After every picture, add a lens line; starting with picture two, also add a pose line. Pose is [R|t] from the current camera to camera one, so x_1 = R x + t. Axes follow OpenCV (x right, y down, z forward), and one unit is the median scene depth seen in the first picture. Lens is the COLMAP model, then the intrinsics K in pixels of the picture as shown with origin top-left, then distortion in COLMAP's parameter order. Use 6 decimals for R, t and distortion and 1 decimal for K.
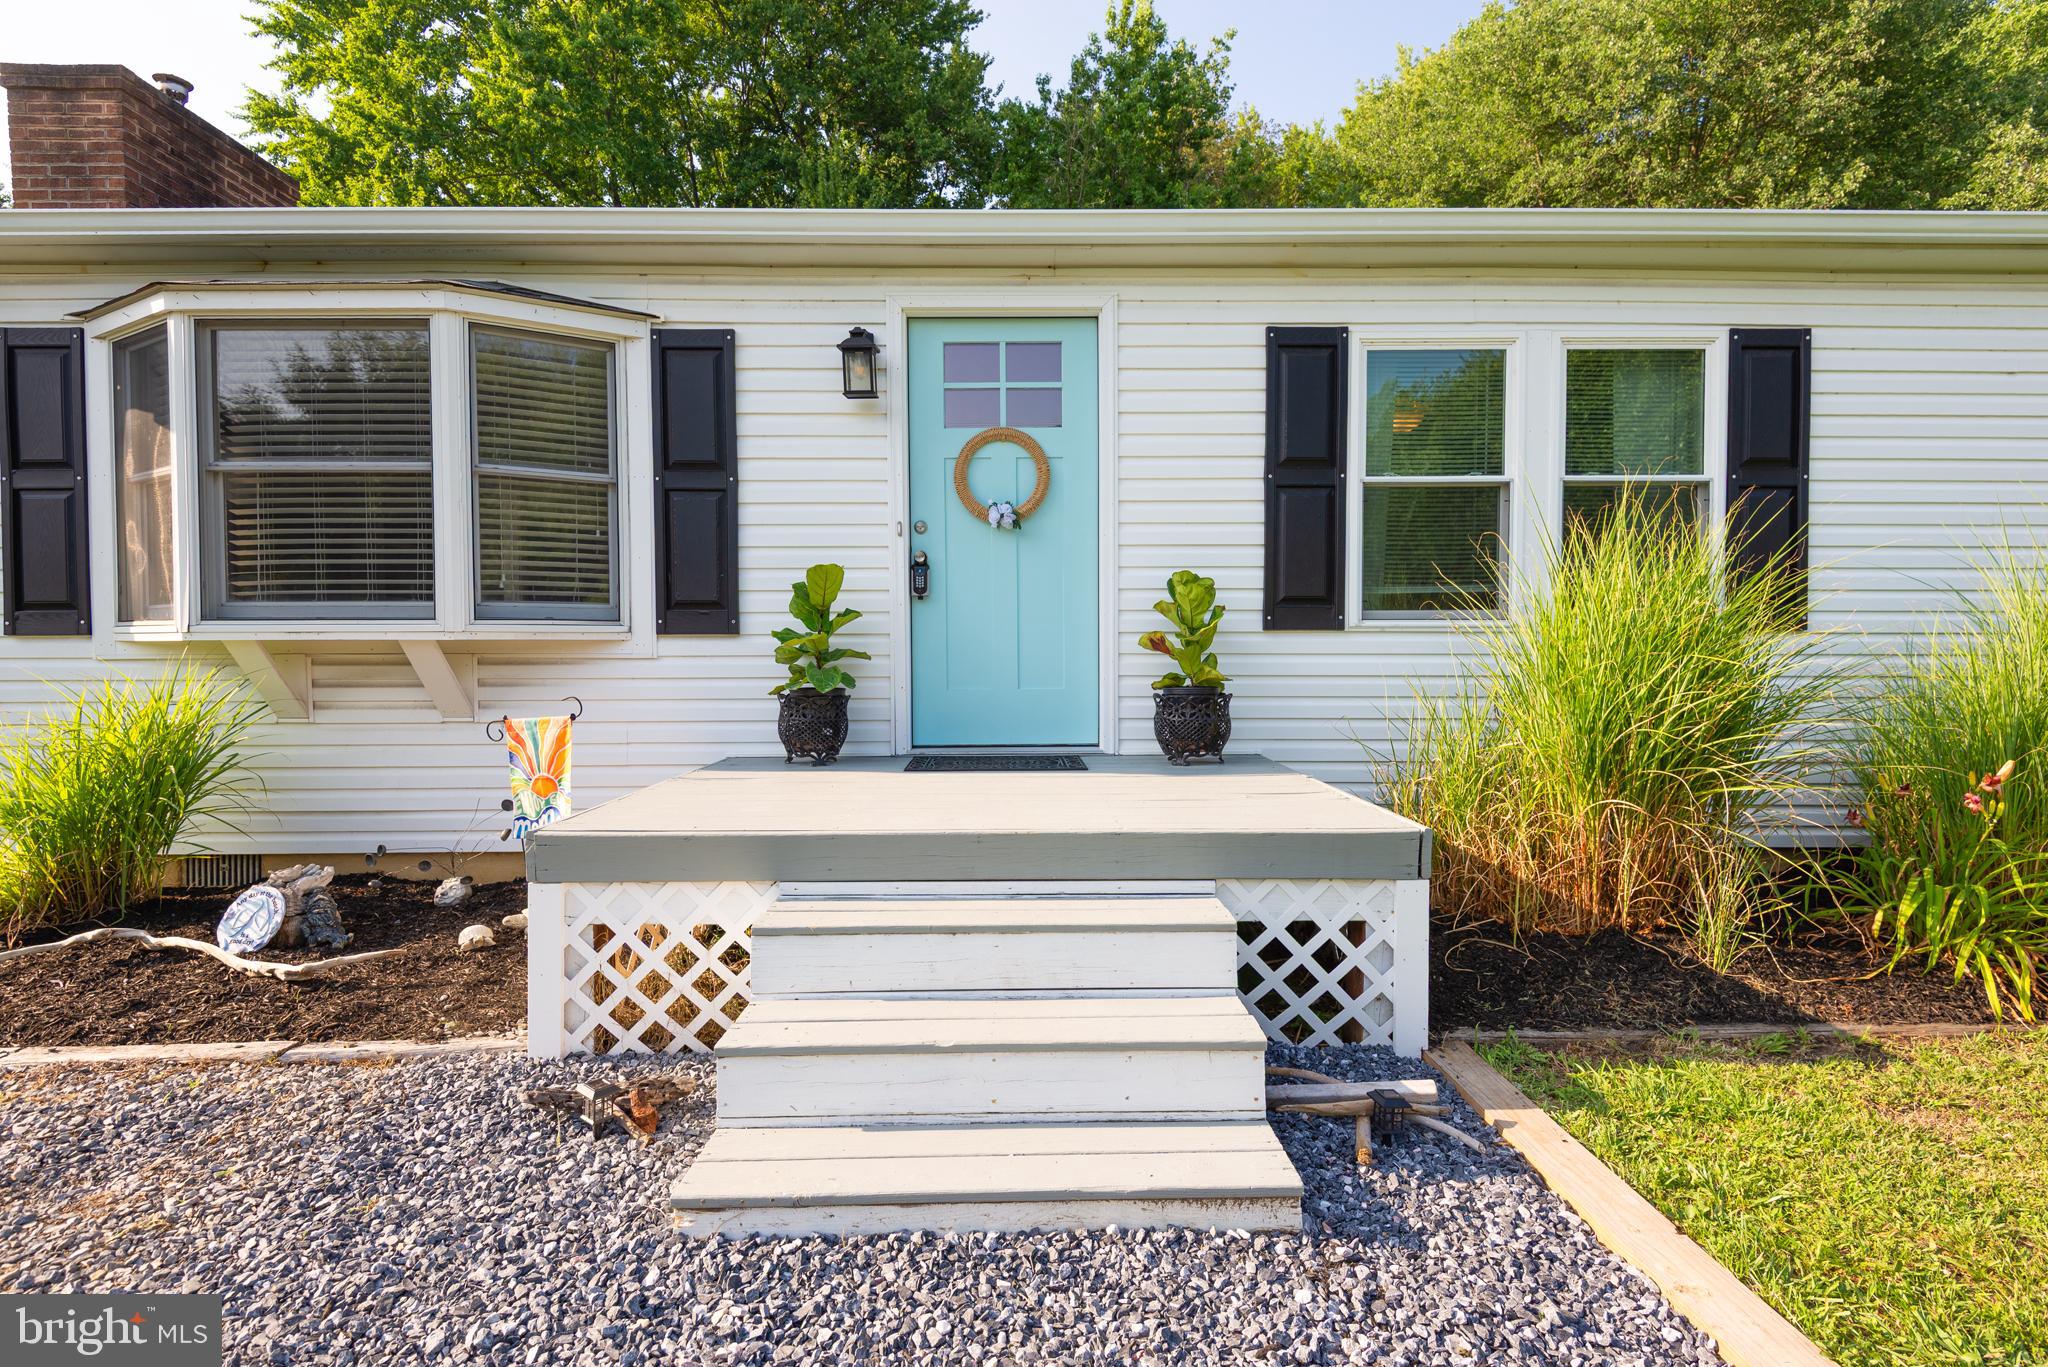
lens RADIAL K [[965.6, 0, 1019.9], [0, 965.6, 691.3], [0, 0, 1]] dist [0.003427, -0.007729]
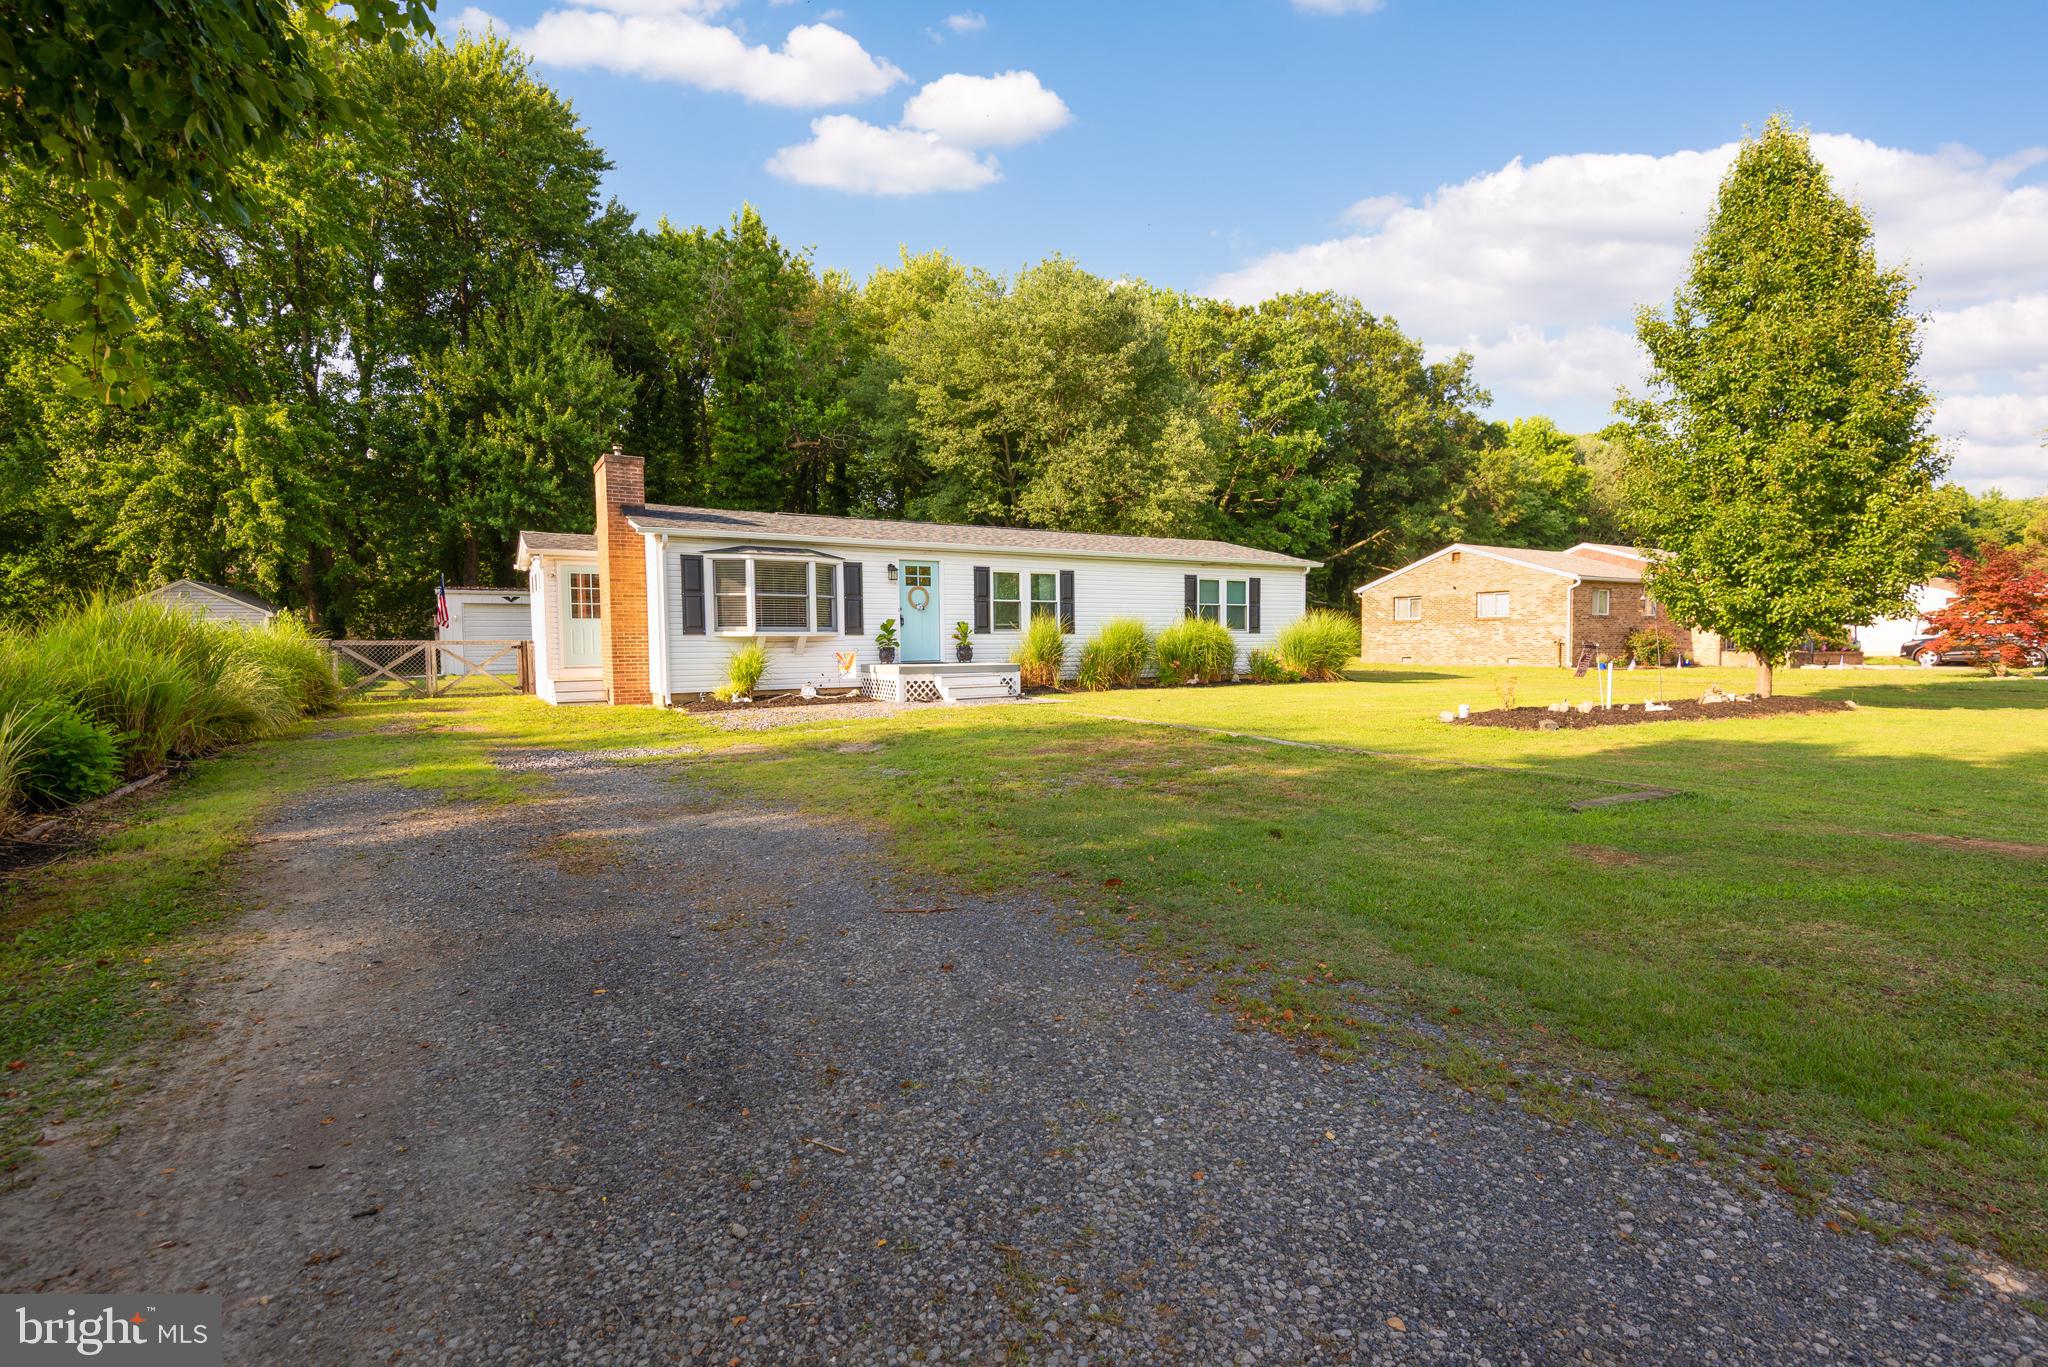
lens RADIAL K [[907.0, 0, 1020.8], [0, 907.0, 692.2], [0, 0, 1]] dist [0.001616, 0.000002]
pose [[0.857066, -0.032669, 0.514170, -1.743605], [0.030702, 0.999453, 0.012326, 0.162314], [-0.514291, 0.005222, 0.857600, -2.726184]]
